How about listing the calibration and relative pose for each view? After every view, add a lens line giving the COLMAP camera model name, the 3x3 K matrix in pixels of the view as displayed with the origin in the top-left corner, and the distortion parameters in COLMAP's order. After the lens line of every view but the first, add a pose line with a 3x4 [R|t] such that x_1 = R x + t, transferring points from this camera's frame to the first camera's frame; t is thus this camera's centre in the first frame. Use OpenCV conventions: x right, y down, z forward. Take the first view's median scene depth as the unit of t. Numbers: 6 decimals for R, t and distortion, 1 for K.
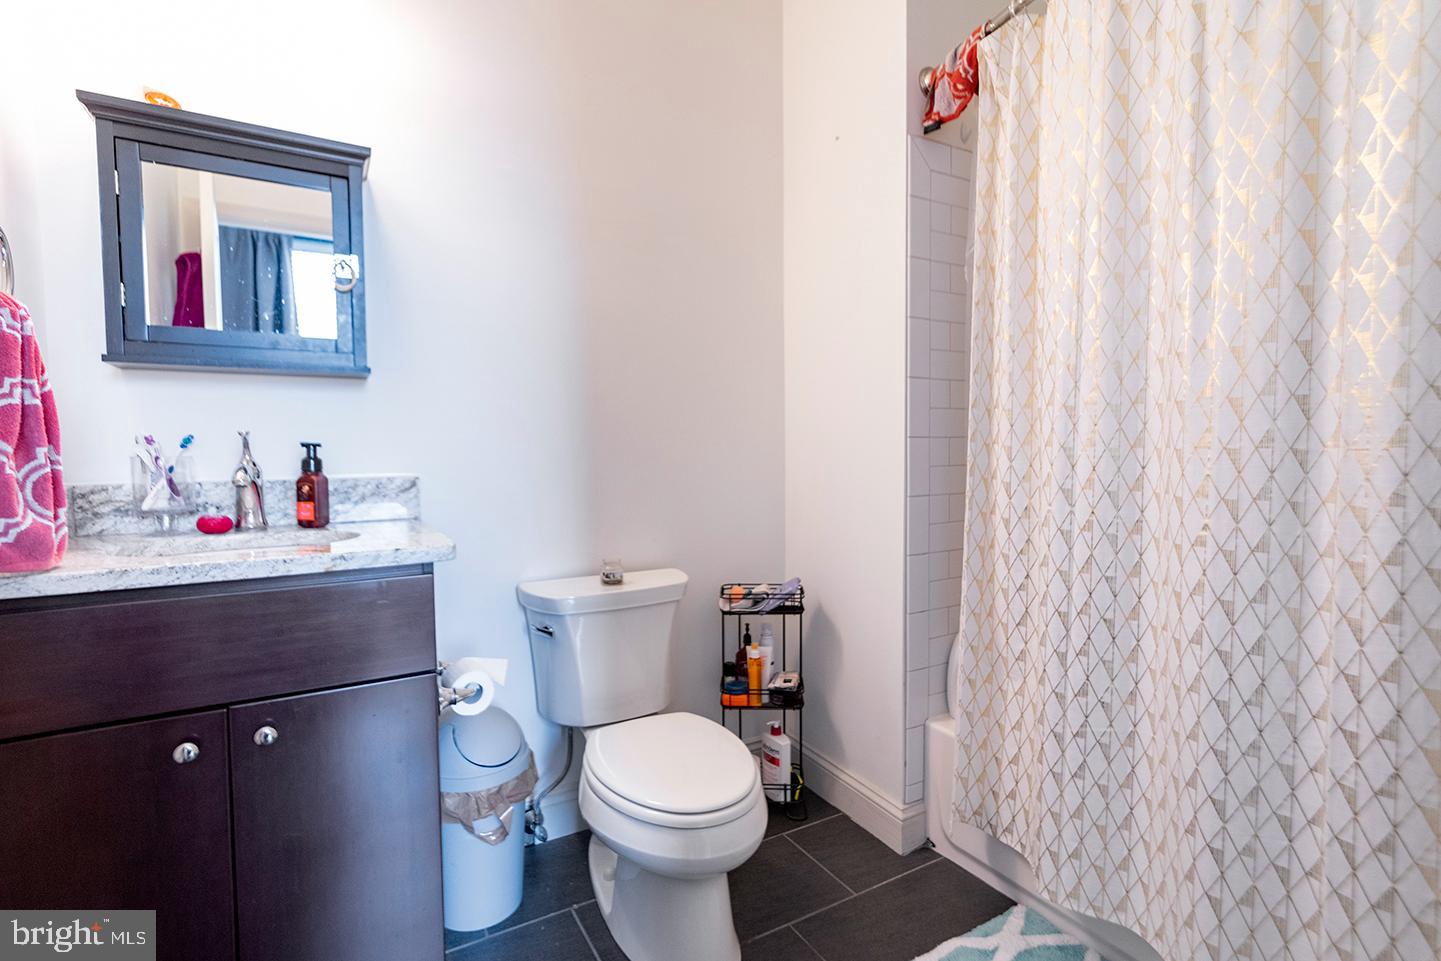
lens RADIAL K [[652.0, 0, 724.0], [0, 652.0, 484.5], [0, 0, 1]] dist [0.003119, 0.001179]
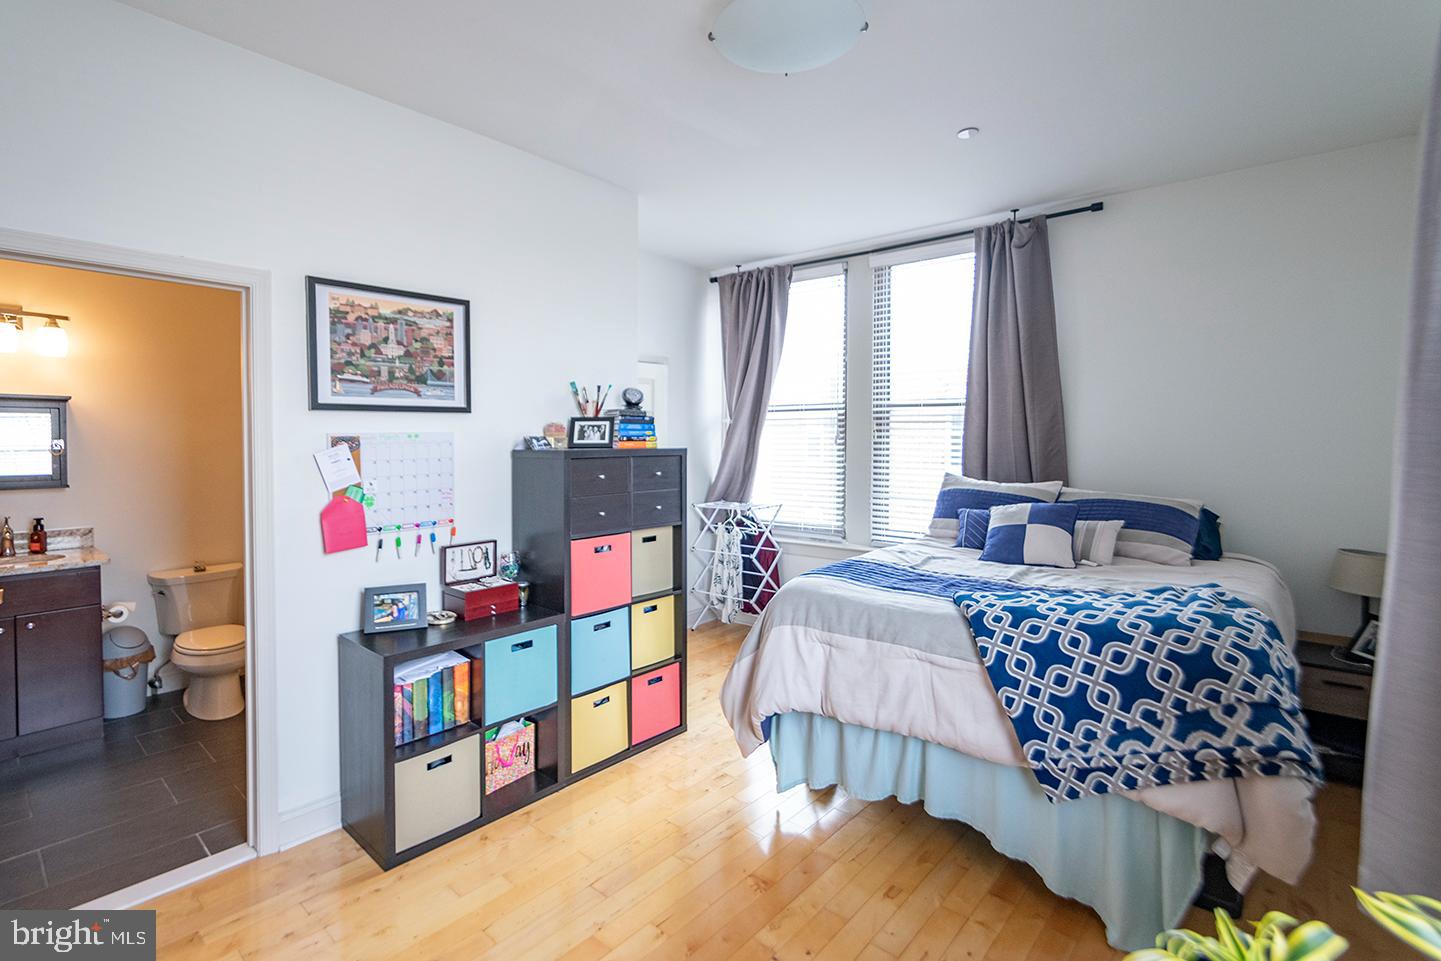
lens RADIAL K [[652.0, 0, 700.4], [0, 652.0, 458.6], [0, 0, 1]] dist [0.003119, 0.001179]
pose [[0.947866, 0.004566, 0.318636, 0.891027], [0.000604, 0.999870, -0.016126, -0.236722], [-0.318668, 0.015478, 0.947740, -2.022107]]
